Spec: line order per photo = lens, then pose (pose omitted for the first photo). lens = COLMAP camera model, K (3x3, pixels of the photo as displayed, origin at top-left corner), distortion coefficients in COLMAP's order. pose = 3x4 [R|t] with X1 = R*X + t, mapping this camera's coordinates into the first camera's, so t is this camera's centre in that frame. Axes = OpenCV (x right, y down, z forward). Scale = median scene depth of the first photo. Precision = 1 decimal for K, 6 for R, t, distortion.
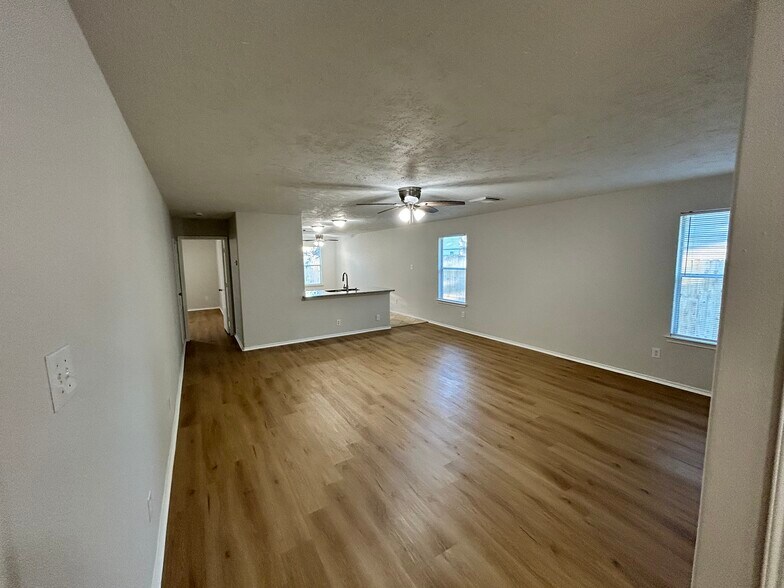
lens RADIAL K [[315.8, 0, 389.5], [0, 315.8, 293.3], [0, 0, 1]] dist [-0.001372, -0.000110]
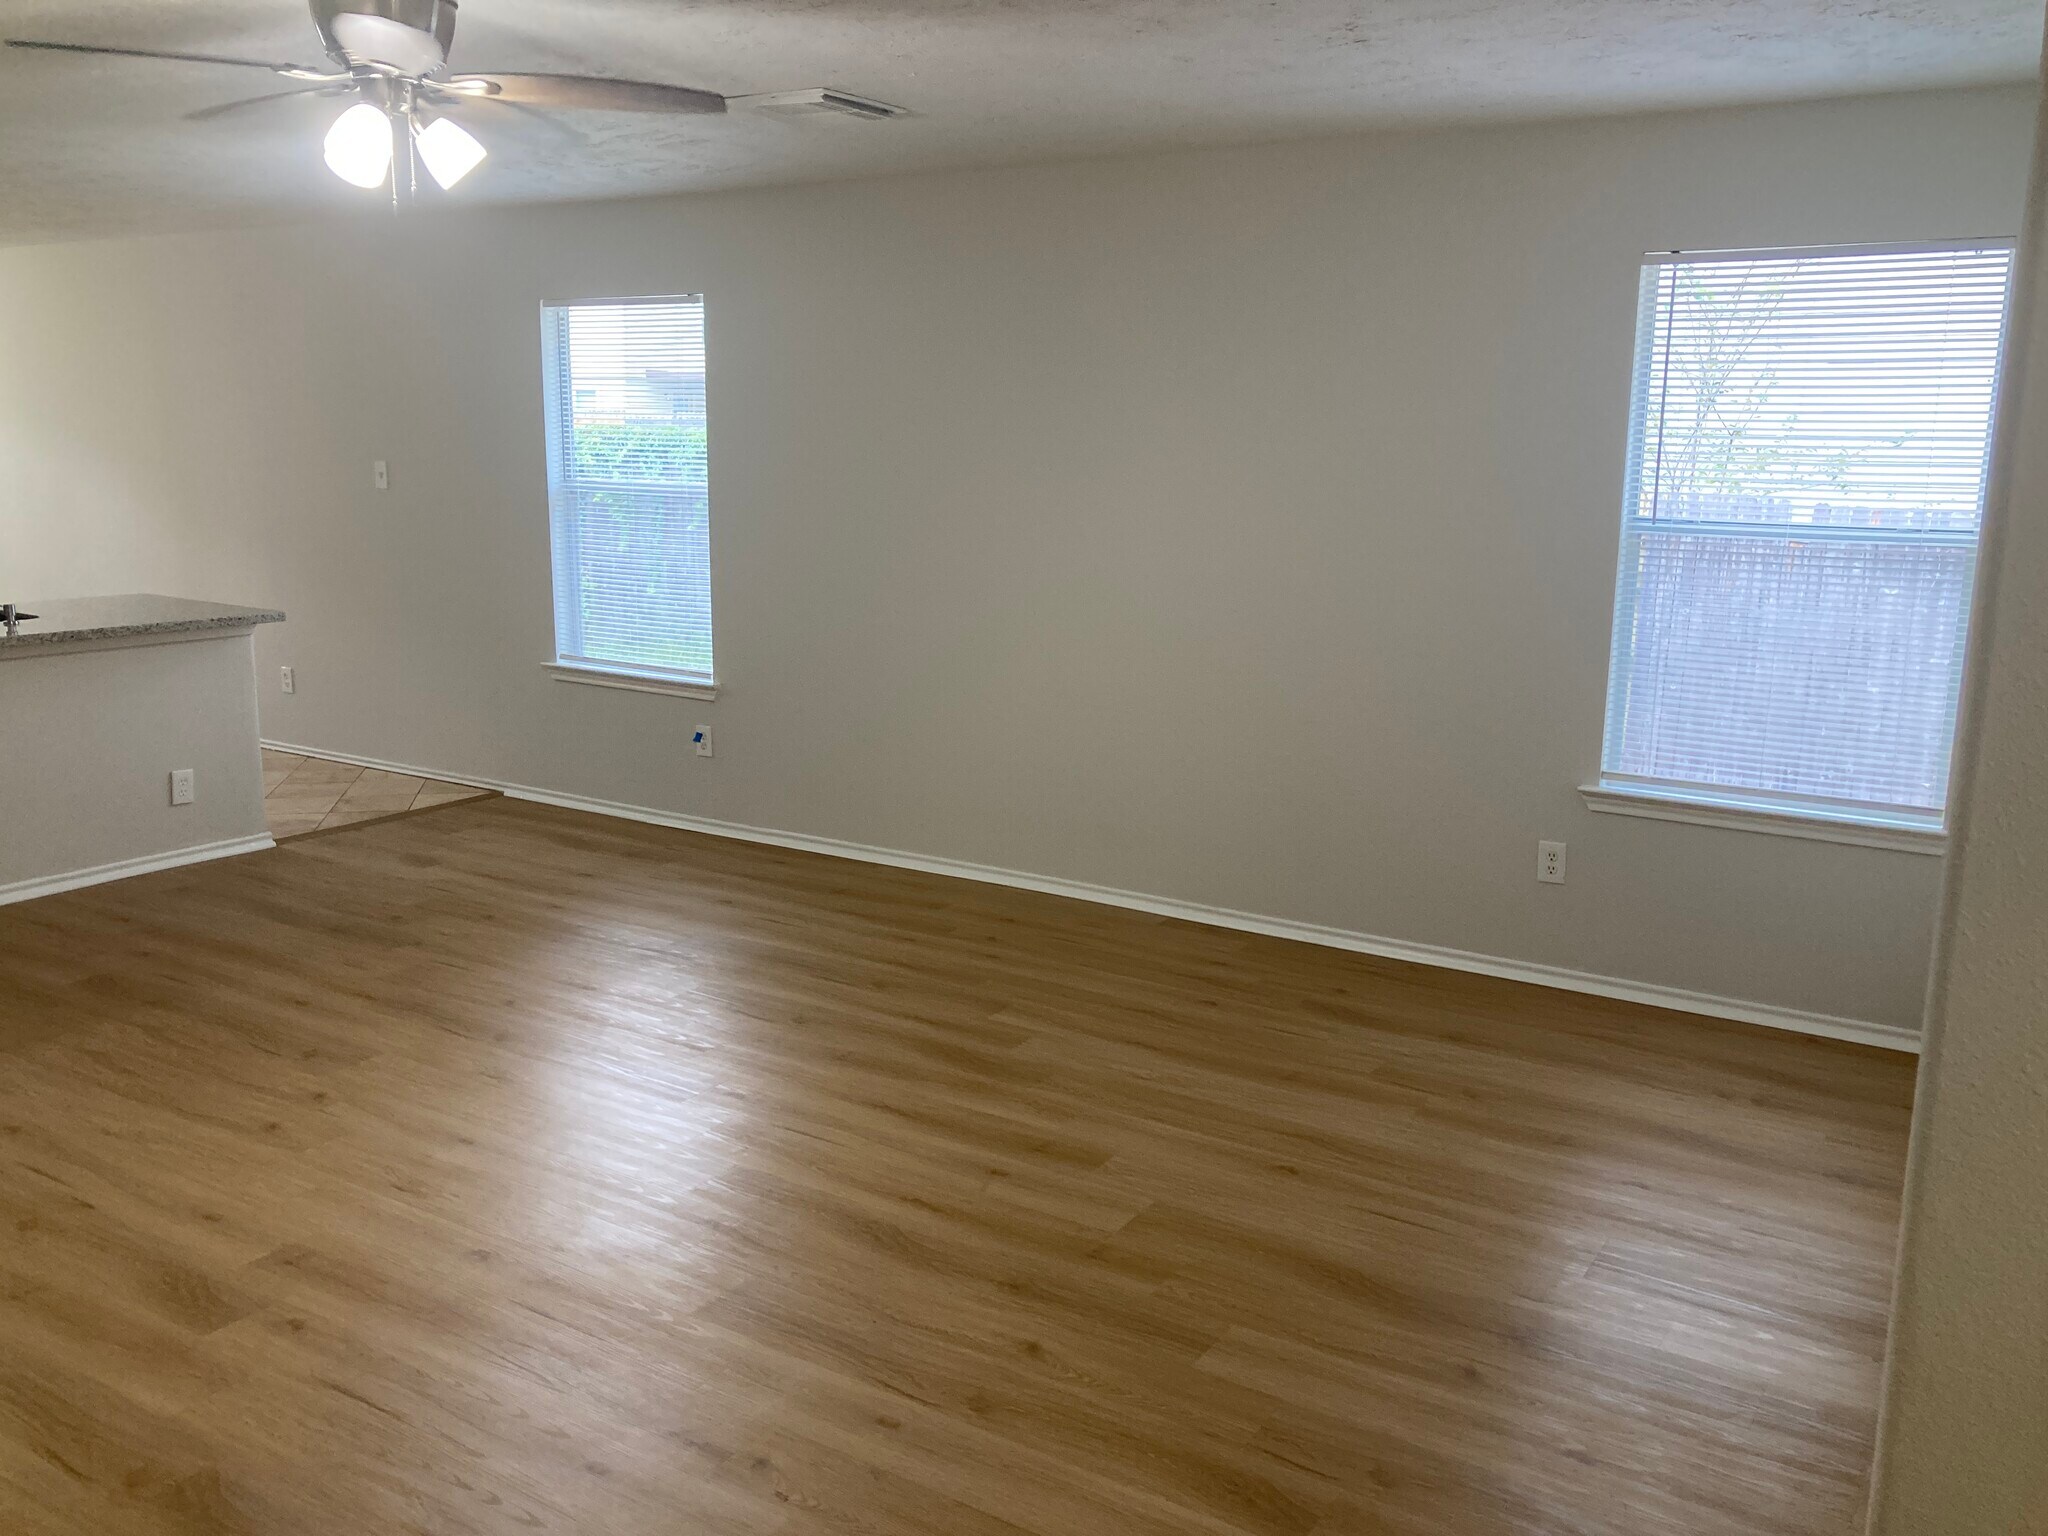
lens RADIAL K [[1674.1, 0, 1044.0], [0, 1674.1, 782.5], [0, 0, 1]] dist [0.020125, -0.000379]
pose [[0.896327, -0.065813, 0.438482, -0.033421], [0.023411, 0.994568, 0.101421, -0.004753], [-0.442775, -0.080641, 0.892999, 0.054938]]
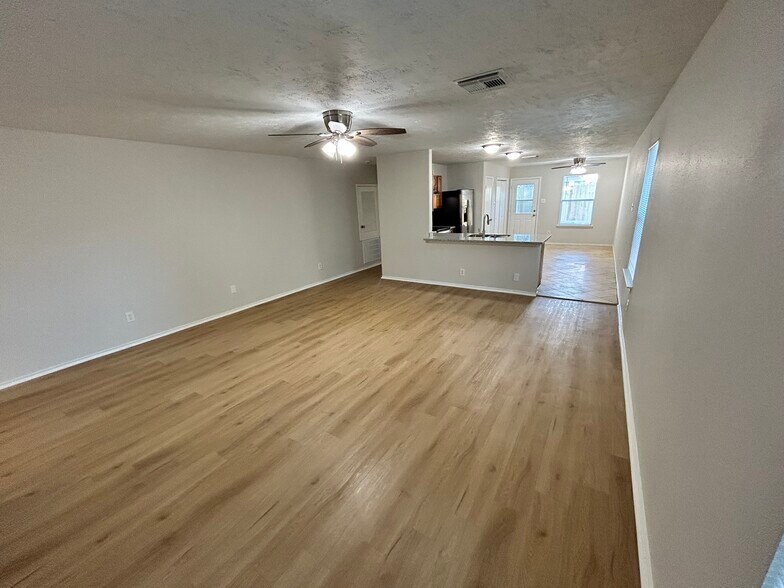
lens RADIAL K [[315.8, 0, 389.5], [0, 315.8, 293.3], [0, 0, 1]] dist [-0.001372, -0.000110]
pose [[0.430086, 0.256620, -0.865547, 0.886672], [-0.068688, 0.965272, 0.252056, -0.098111], [0.900171, -0.048953, 0.432777, 0.731031]]
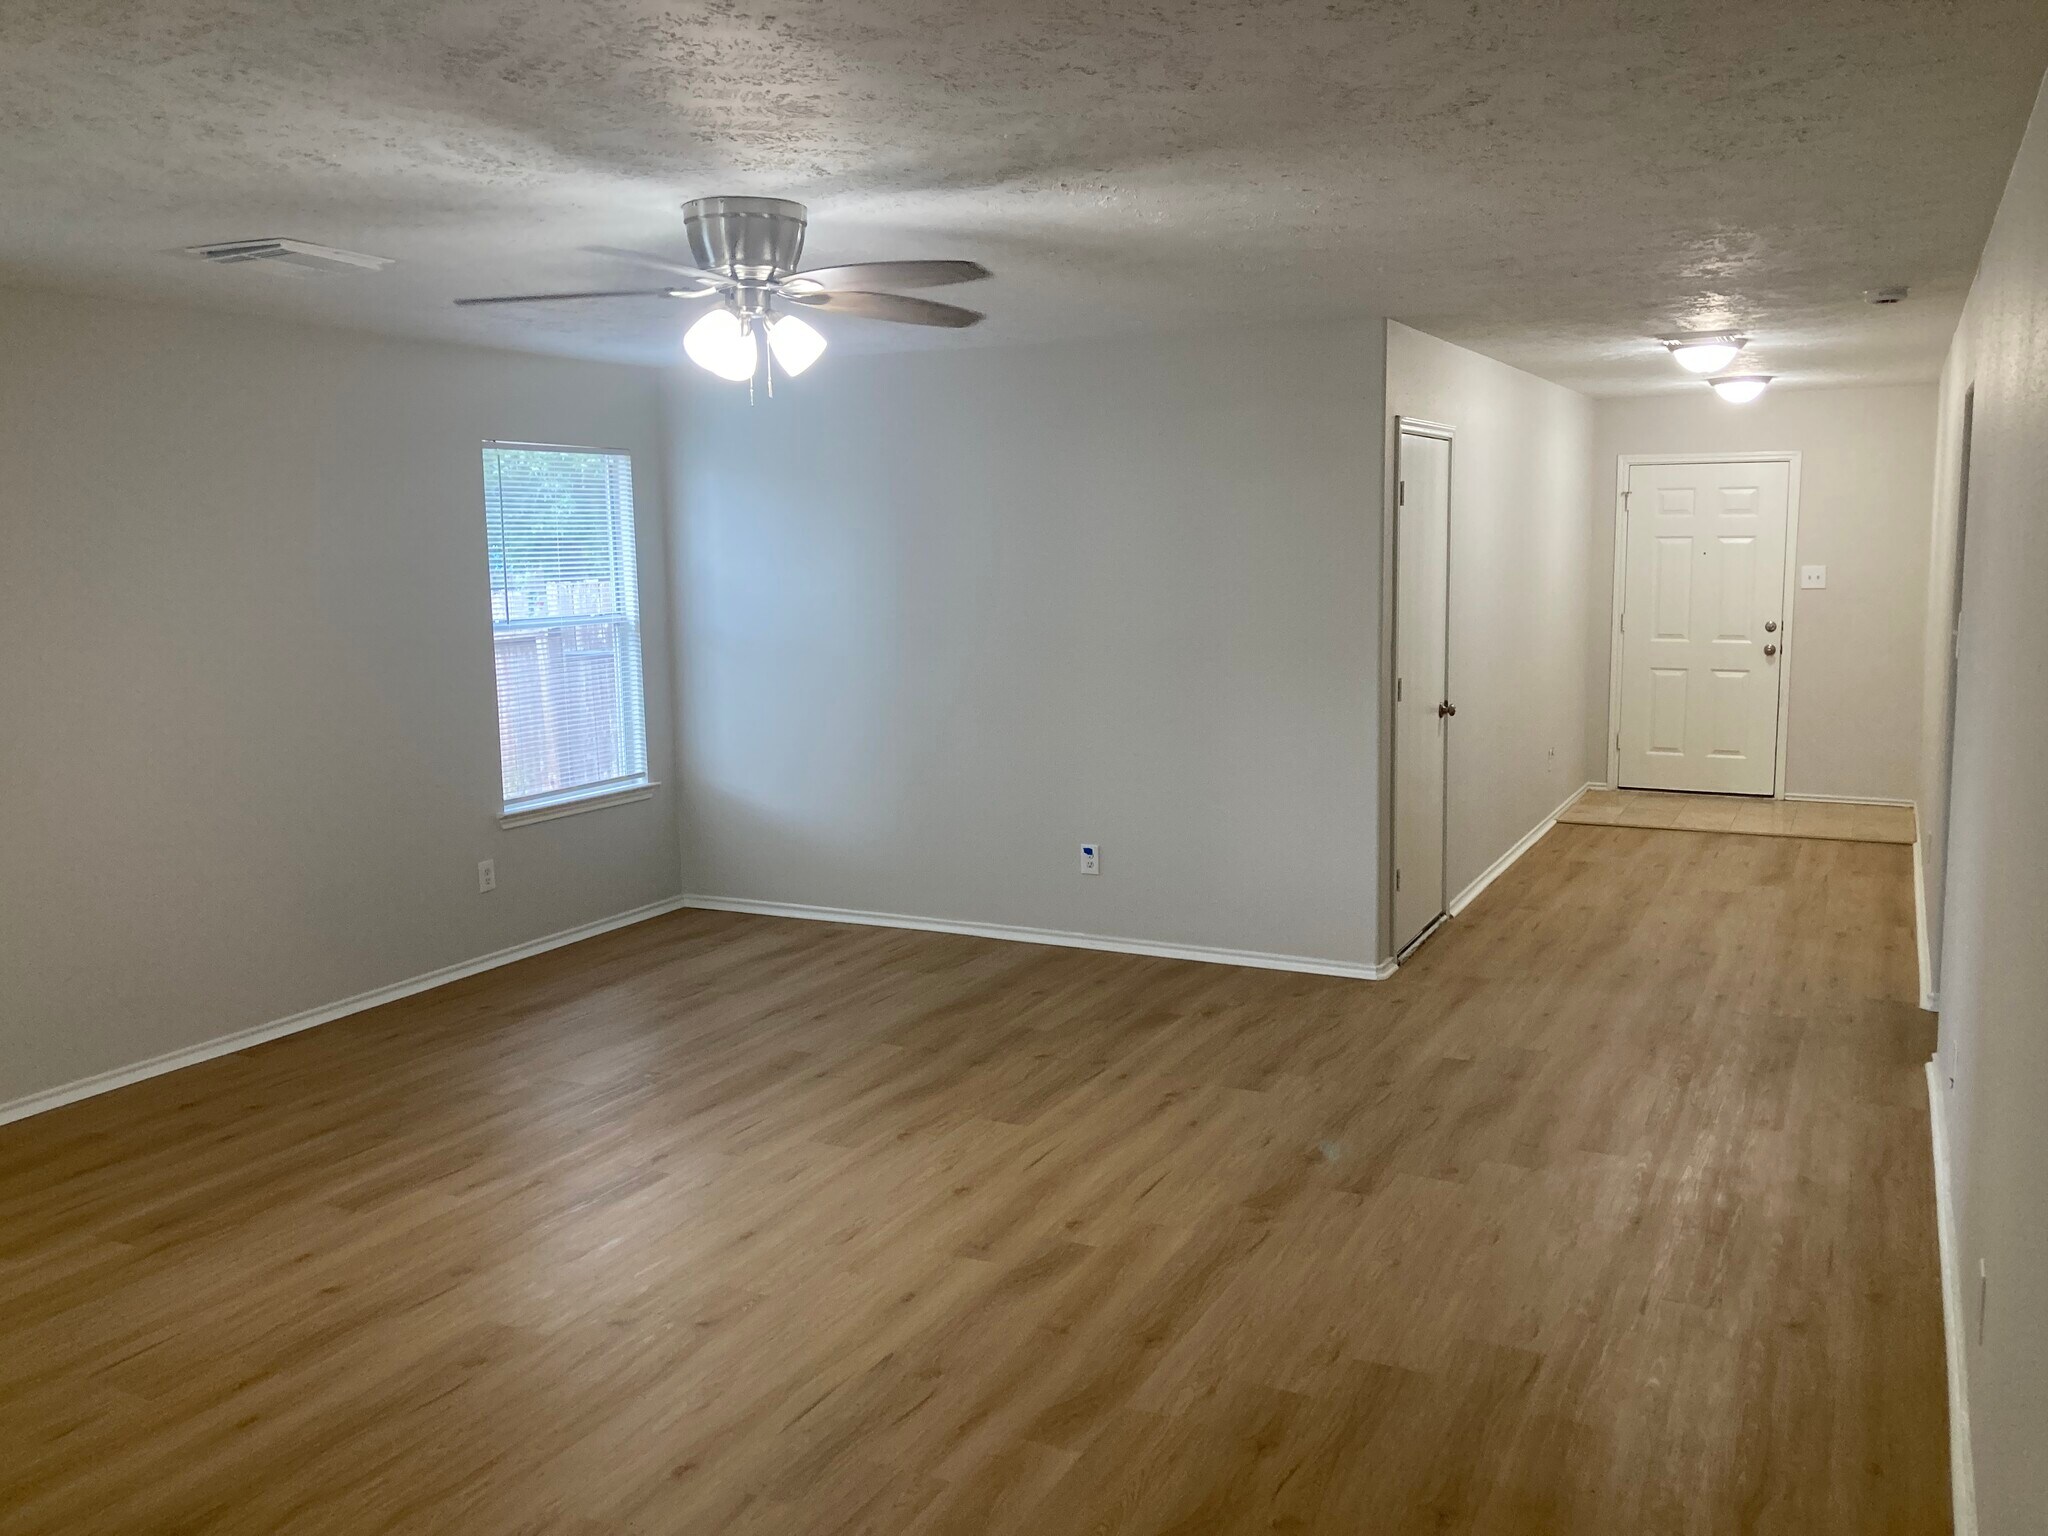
lens RADIAL K [[1674.1, 0, 1044.0], [0, 1674.1, 782.5], [0, 0, 1]] dist [0.020125, -0.000379]
pose [[-0.532145, -0.095759, 0.841220, -0.867218], [0.121626, 0.974631, 0.187885, -0.152262], [-0.837872, 0.202297, -0.506998, 1.378732]]
